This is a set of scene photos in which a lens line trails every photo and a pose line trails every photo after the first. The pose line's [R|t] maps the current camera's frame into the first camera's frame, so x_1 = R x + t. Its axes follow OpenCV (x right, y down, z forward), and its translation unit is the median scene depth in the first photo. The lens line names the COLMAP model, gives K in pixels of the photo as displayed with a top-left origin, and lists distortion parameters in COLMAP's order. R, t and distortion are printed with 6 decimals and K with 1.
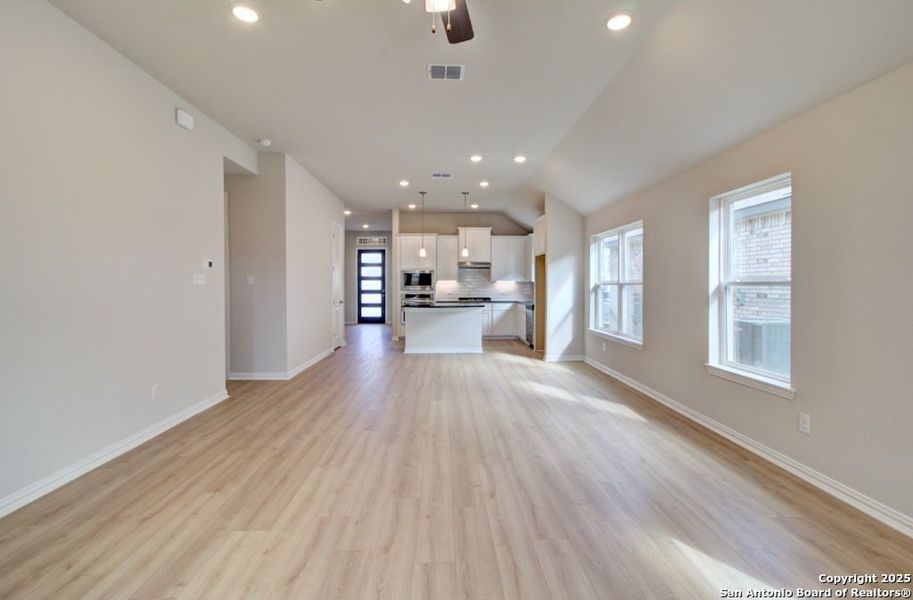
lens RADIAL K [[426.3, 0, 447.5], [0, 426.3, 298.6], [0, 0, 1]] dist [-0.009258, 0.004569]
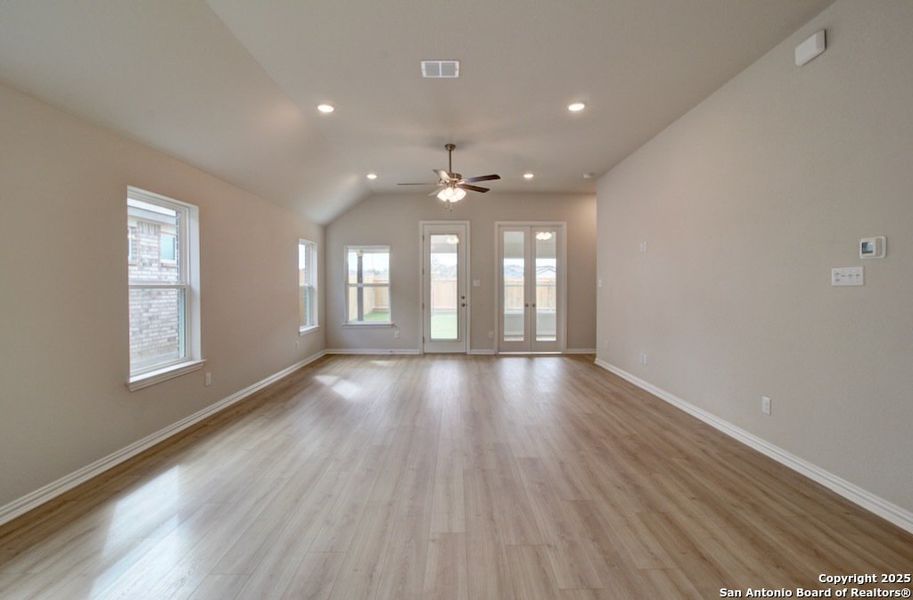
lens RADIAL K [[426.3, 0, 454.6], [0, 426.3, 303.6], [0, 0, 1]] dist [-0.009258, 0.004569]
pose [[-0.999897, 0.002728, 0.014066, -0.017825], [0.003732, 0.997409, 0.071849, -0.023665], [-0.013833, 0.071894, -0.997316, 0.734975]]
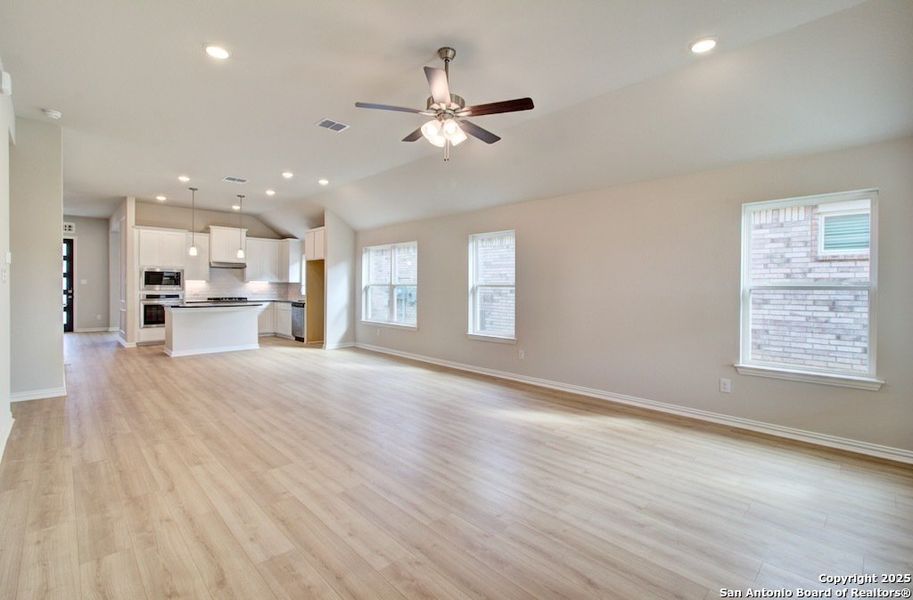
lens RADIAL K [[426.3, 0, 456.0], [0, 426.3, 293.1], [0, 0, 1]] dist [-0.009258, 0.004569]
pose [[0.742255, -0.005772, 0.670092, -0.224664], [0.014640, 0.999864, -0.007605, 0.002752], [-0.669957, 0.015455, 0.742239, -0.092054]]
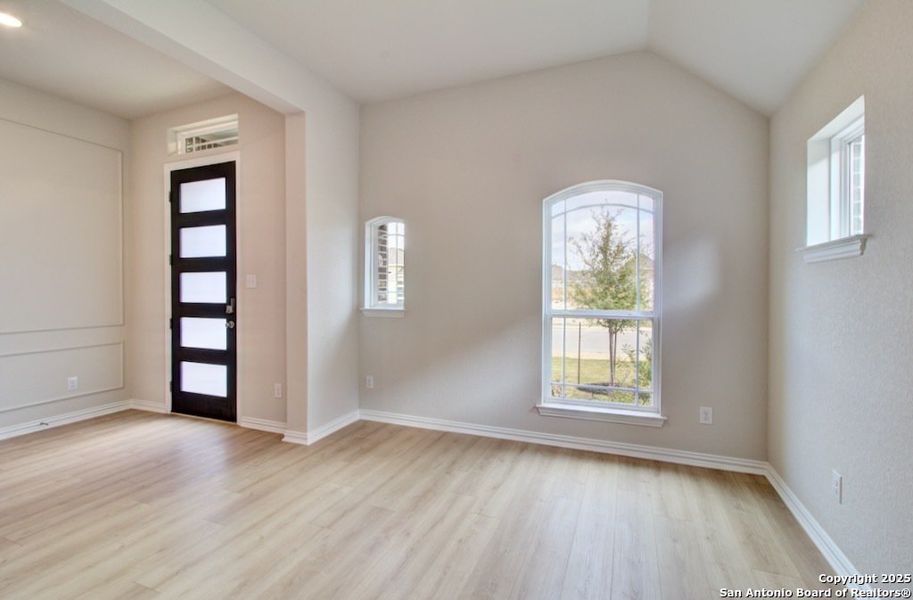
lens RADIAL K [[426.3, 0, 459.4], [0, 426.3, 291.2], [0, 0, 1]] dist [-0.009258, 0.004569]
pose [[0.913321, 0.004964, -0.407210, 0.155456], [-0.016709, 0.999540, -0.025292, -0.037625], [0.406897, 0.029904, 0.912984, 1.228960]]
